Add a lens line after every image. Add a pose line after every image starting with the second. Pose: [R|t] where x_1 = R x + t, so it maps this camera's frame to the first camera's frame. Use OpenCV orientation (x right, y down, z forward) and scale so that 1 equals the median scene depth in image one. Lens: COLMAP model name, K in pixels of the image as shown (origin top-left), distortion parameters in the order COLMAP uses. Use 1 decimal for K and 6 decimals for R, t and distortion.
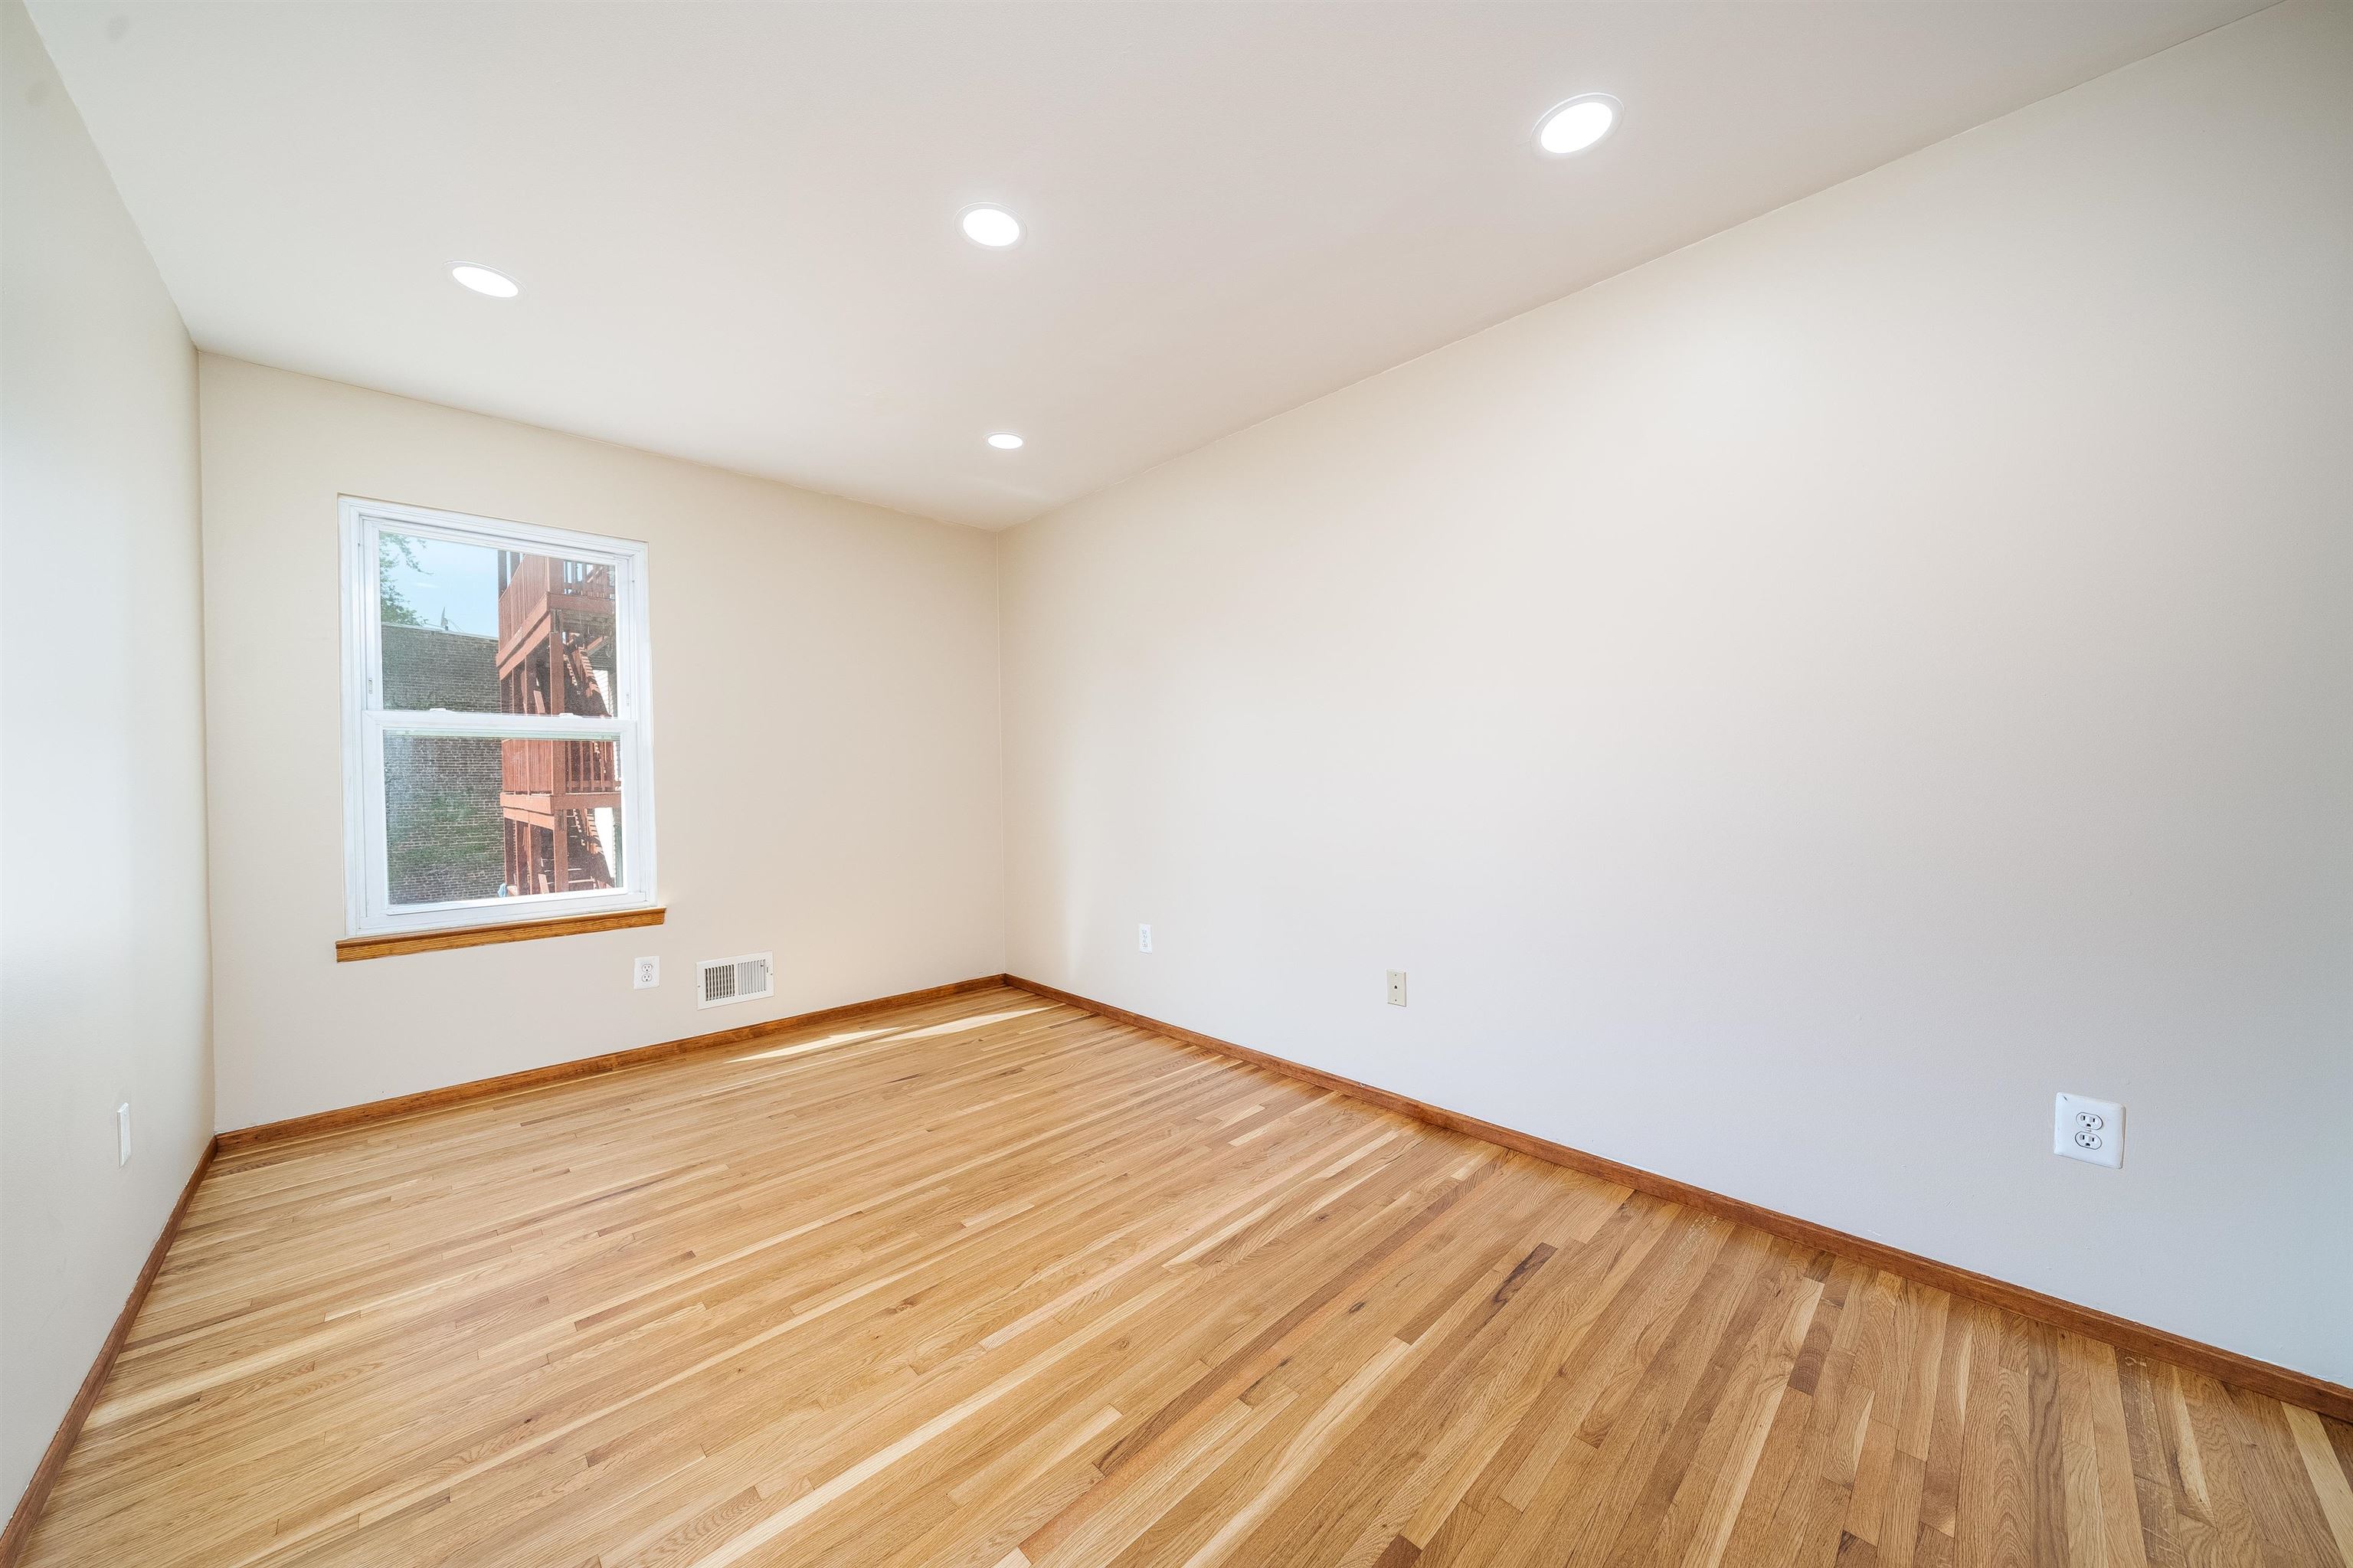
lens RADIAL K [[811.7, 0, 1177.0], [0, 811.7, 774.8], [0, 0, 1]] dist [0.000192, 0.000059]
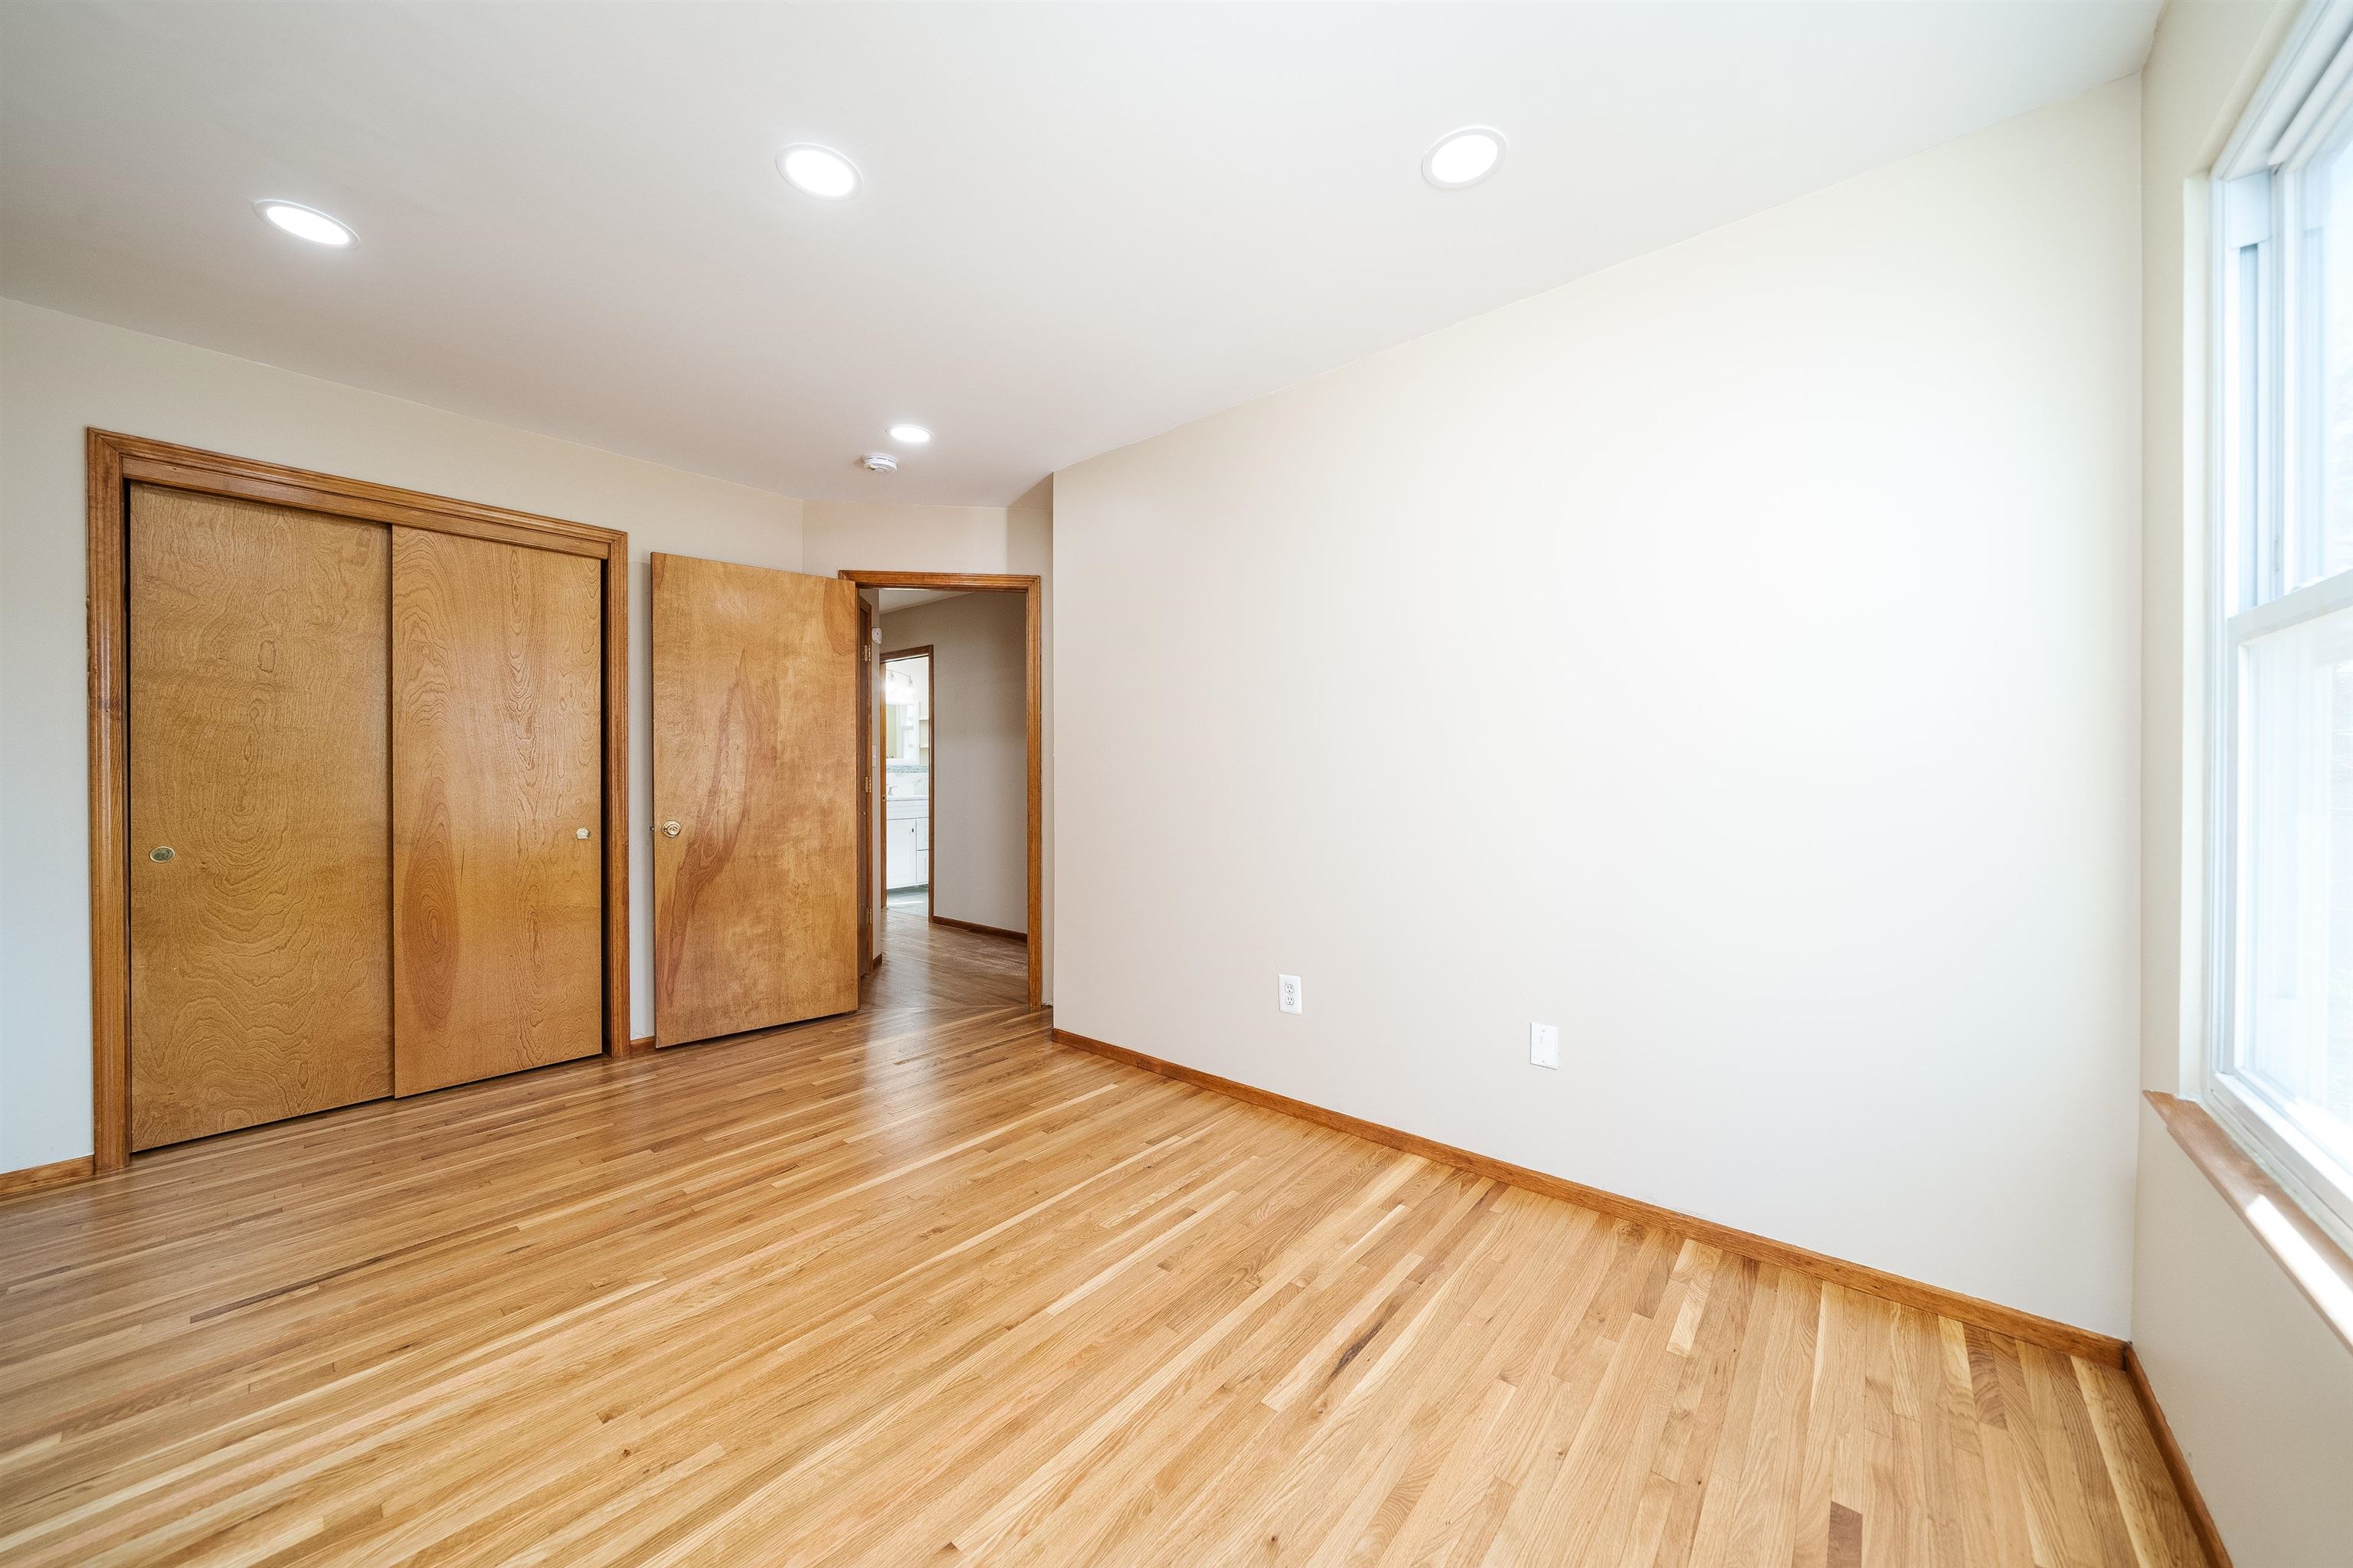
lens RADIAL K [[811.7, 0, 1176.1], [0, 811.7, 775.9], [0, 0, 1]] dist [0.000192, 0.000059]
pose [[-0.995093, 0.019477, -0.097013, -0.539859], [0.018281, 0.999746, 0.013198, -0.007132], [0.097246, 0.011360, -0.995196, 1.991435]]
